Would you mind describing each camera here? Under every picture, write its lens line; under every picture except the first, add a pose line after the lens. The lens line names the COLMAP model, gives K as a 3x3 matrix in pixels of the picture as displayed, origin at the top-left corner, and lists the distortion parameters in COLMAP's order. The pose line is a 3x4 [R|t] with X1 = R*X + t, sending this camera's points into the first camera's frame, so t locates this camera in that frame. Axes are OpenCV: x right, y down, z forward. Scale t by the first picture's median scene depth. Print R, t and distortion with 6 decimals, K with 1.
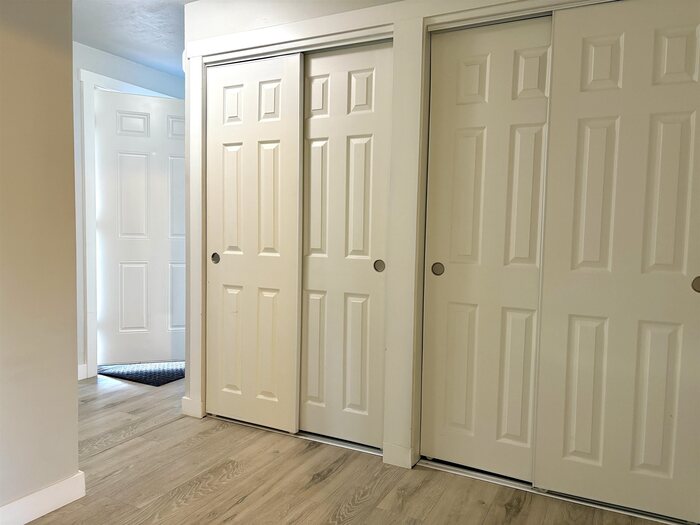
lens RADIAL K [[532.0, 0, 348.3], [0, 532.0, 262.9], [0, 0, 1]] dist [0.033258, 0.001976]
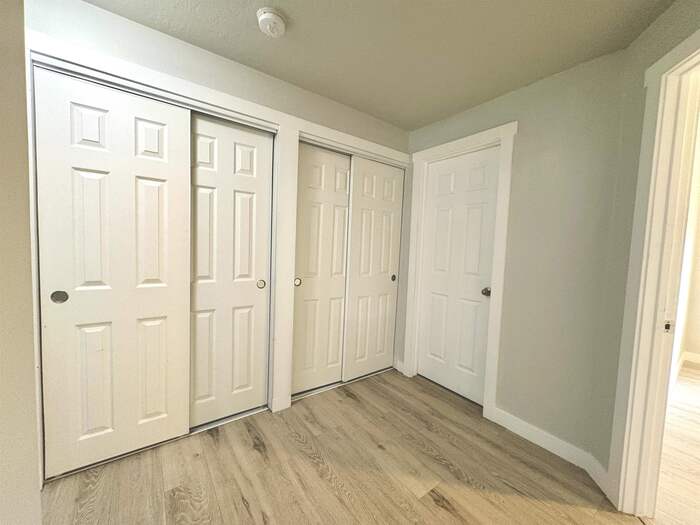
lens RADIAL K [[277.0, 0, 347.5], [0, 277.0, 262.3], [0, 0, 1]] dist [-0.001372, 0.000172]
pose [[0.445450, -0.055724, 0.893571, -0.496575], [0.032801, 0.998407, 0.045910, -0.079405], [-0.894706, 0.008859, 0.446568, 0.433150]]
